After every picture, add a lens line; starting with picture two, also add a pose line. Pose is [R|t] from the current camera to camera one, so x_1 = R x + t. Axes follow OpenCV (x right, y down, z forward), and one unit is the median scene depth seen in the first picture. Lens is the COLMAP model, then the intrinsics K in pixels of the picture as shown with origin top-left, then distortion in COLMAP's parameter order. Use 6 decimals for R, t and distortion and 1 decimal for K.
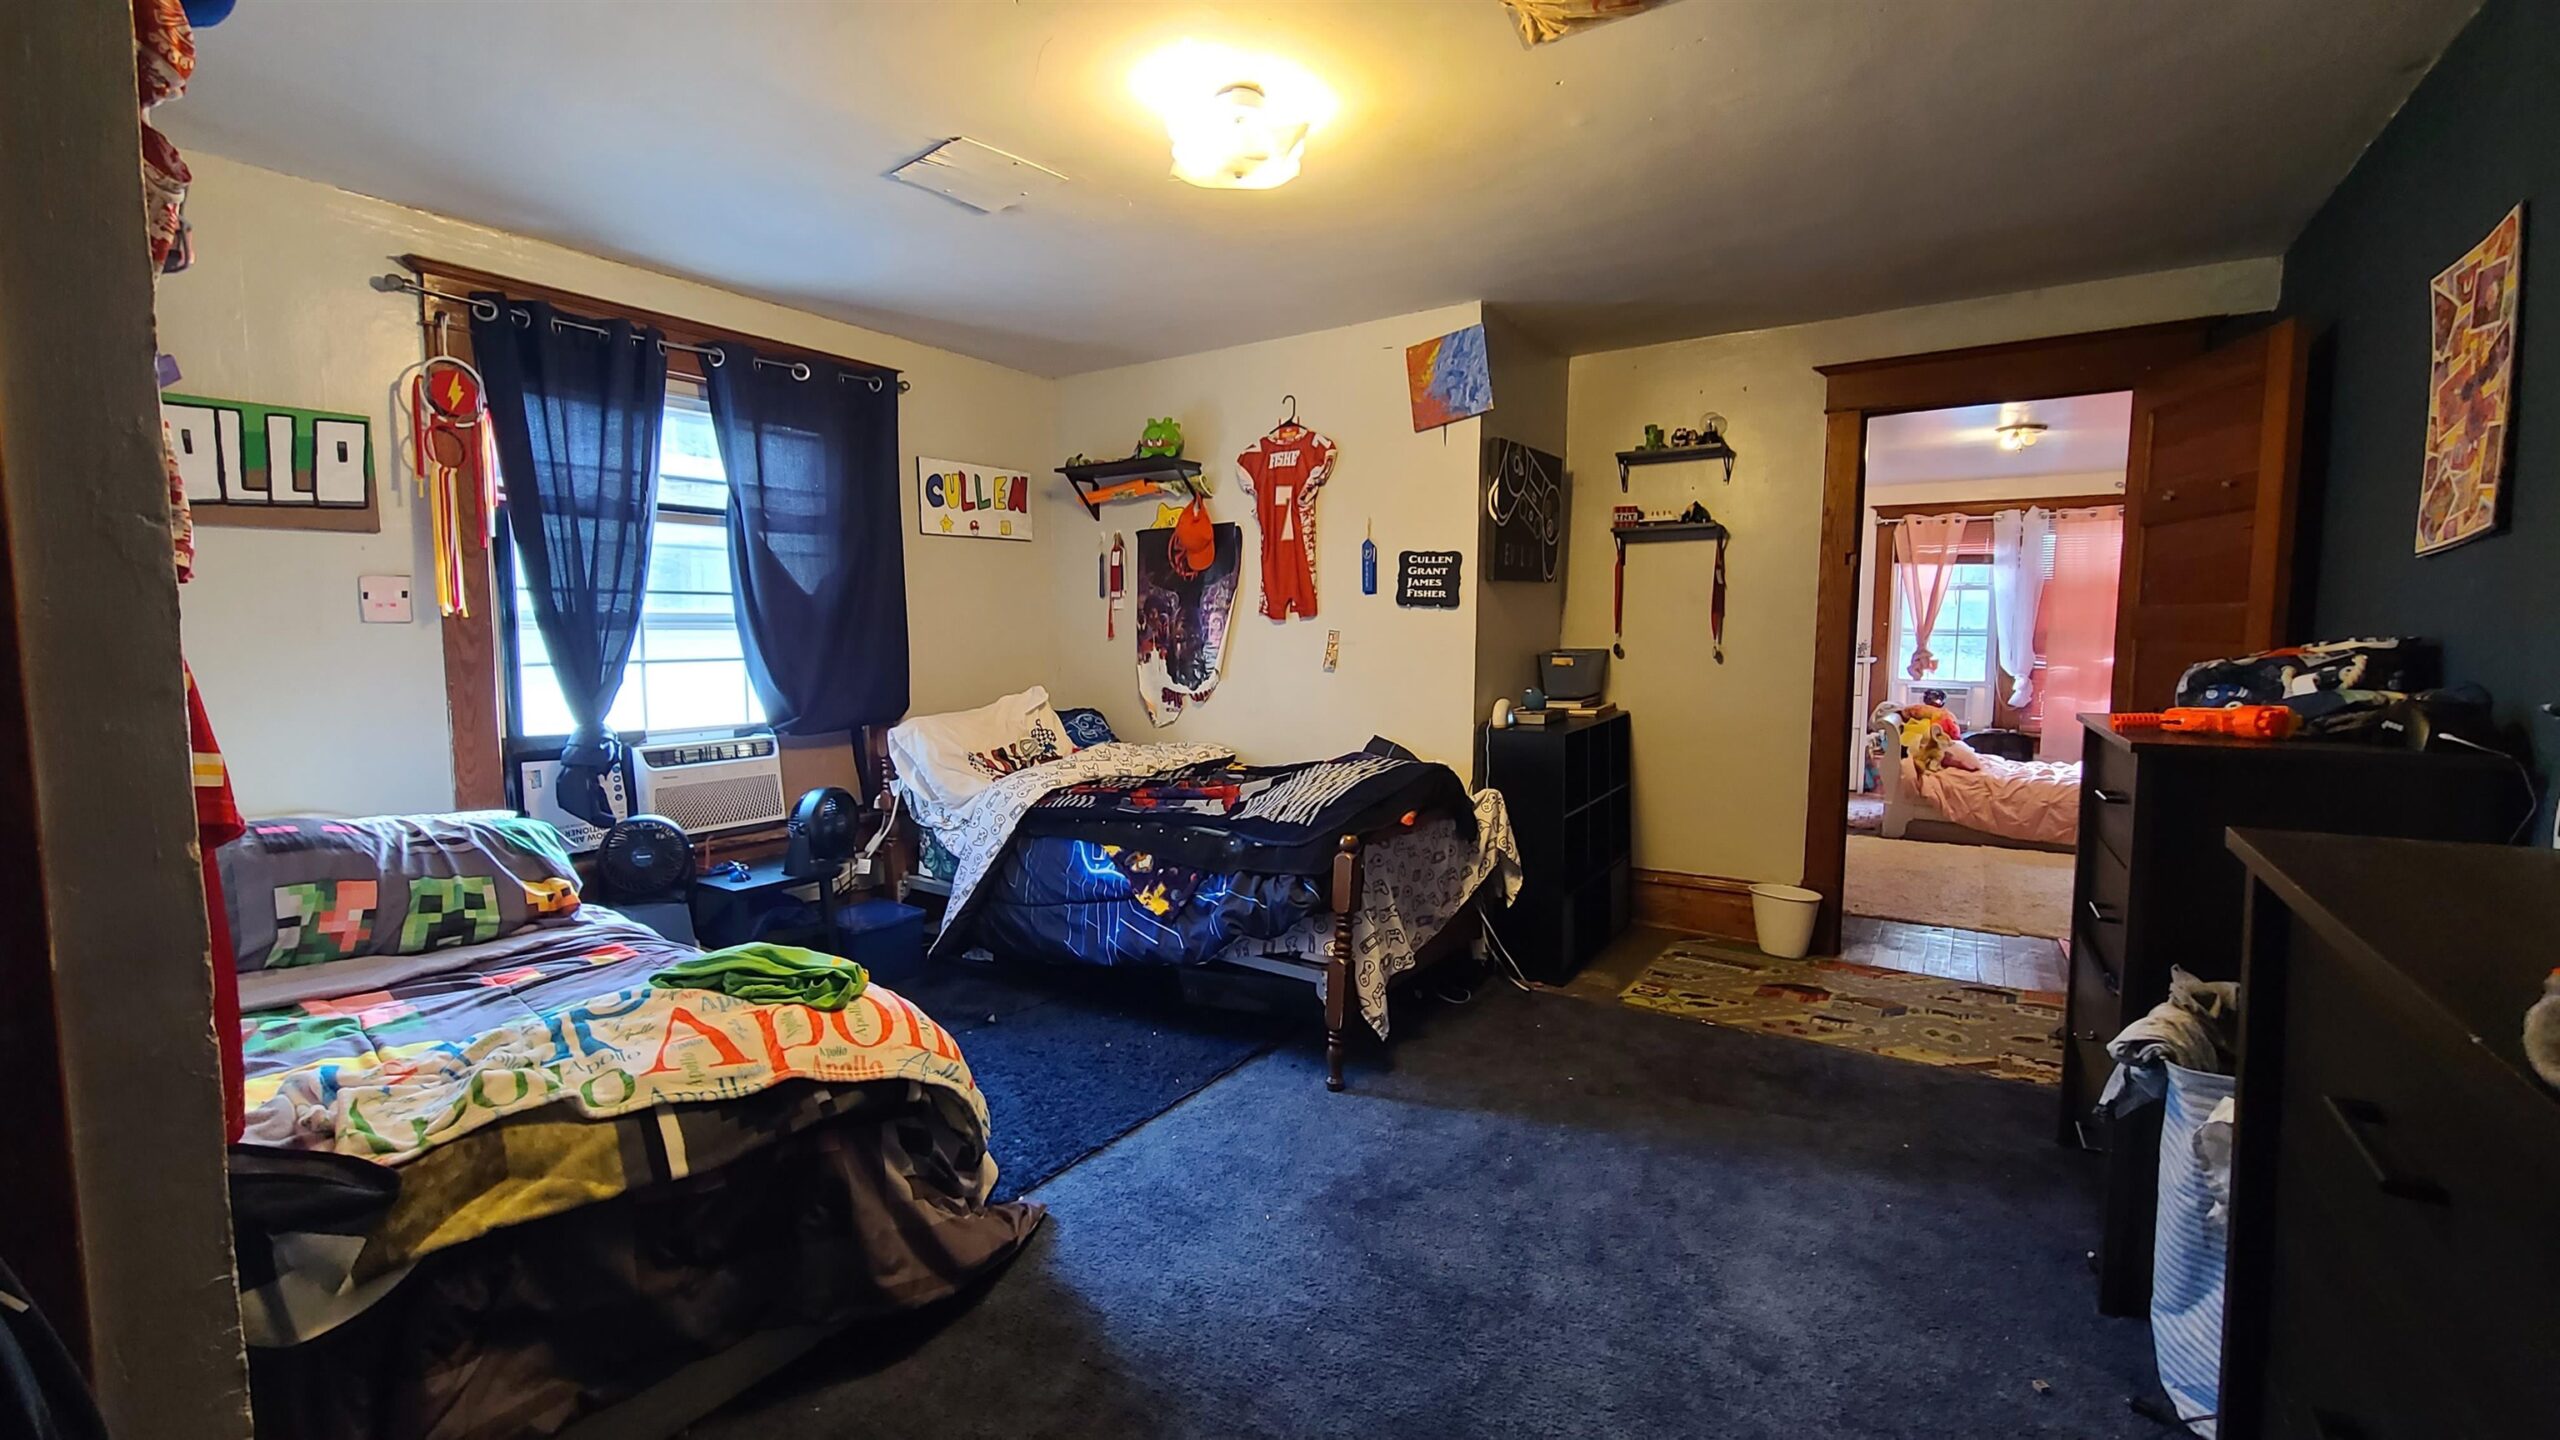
lens RADIAL K [[1049.0, 0, 1275.2], [0, 1049.0, 713.3], [0, 0, 1]] dist [0.001304, 0.000081]
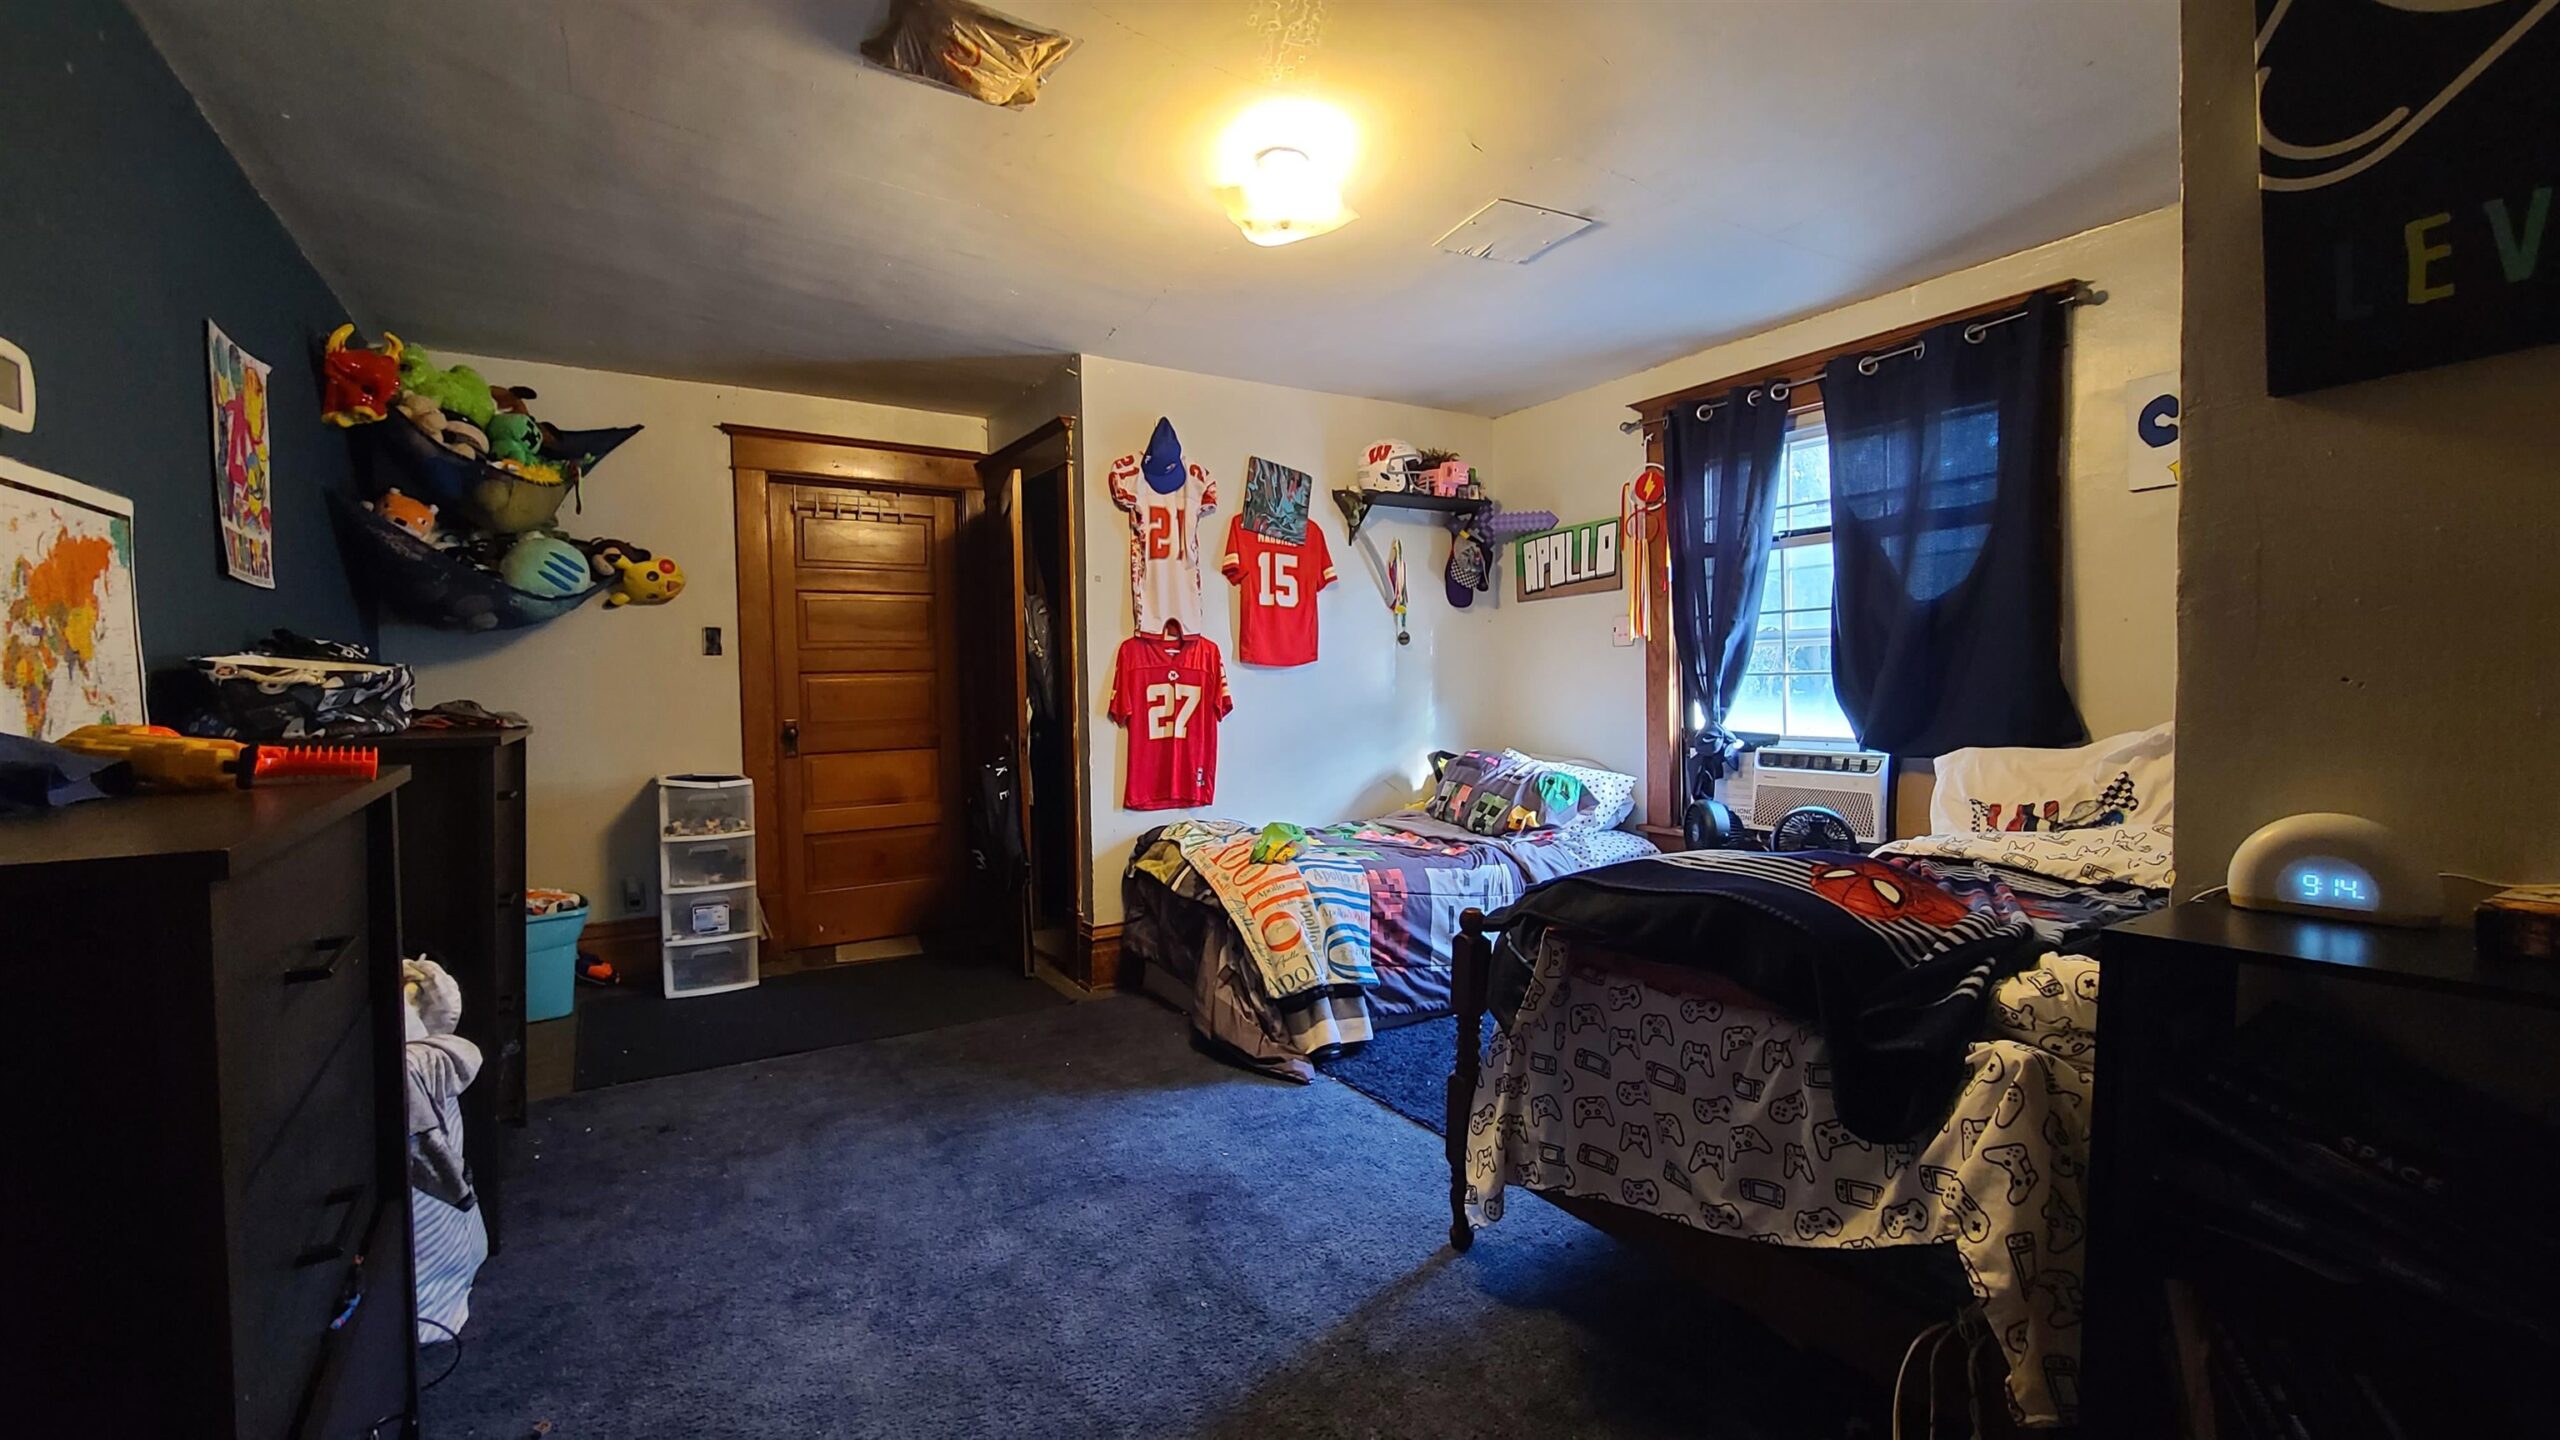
lens RADIAL K [[1049.0, 0, 1275.2], [0, 1049.0, 713.3], [0, 0, 1]] dist [0.001304, 0.000081]
pose [[-0.407606, 0.034709, -0.912498, 0.832727], [-0.057476, 0.996321, 0.063571, -0.059943], [0.911347, 0.078358, -0.404111, 1.235279]]
